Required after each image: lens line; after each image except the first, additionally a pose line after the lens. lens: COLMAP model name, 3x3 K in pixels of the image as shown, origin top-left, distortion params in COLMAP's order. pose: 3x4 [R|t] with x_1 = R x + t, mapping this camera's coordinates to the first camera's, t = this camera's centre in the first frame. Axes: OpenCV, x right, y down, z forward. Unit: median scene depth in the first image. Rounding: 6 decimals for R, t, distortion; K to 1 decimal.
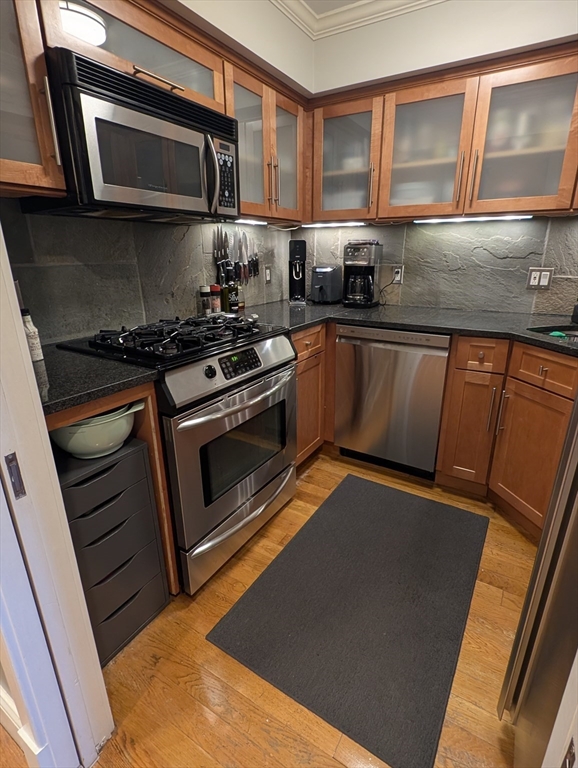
lens RADIAL K [[383.1, 0, 292.2], [0, 383.1, 382.5], [0, 0, 1]] dist [0.000435, -0.016238]
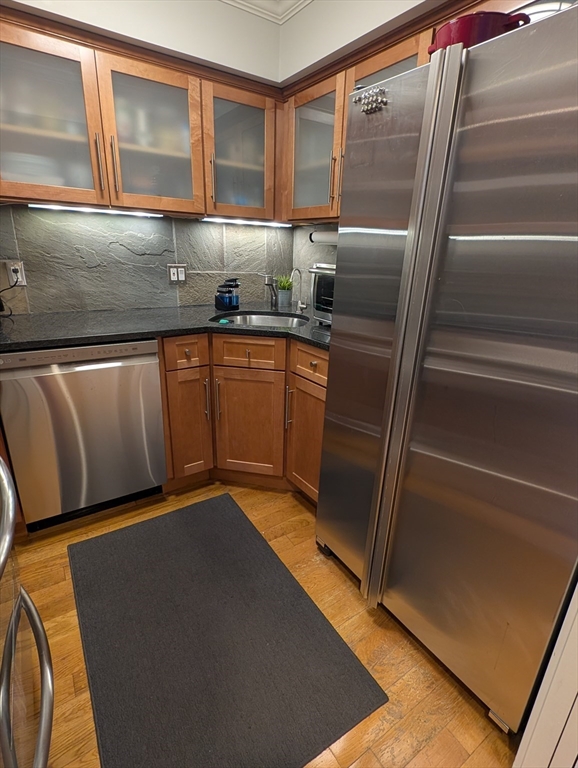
lens RADIAL K [[383.1, 0, 292.2], [0, 383.1, 382.5], [0, 0, 1]] dist [0.000435, -0.016238]
pose [[0.392001, -0.274747, 0.877980, -0.276521], [0.253440, 0.949685, 0.184029, -0.098487], [-0.884366, 0.150376, 0.441910, 0.277063]]
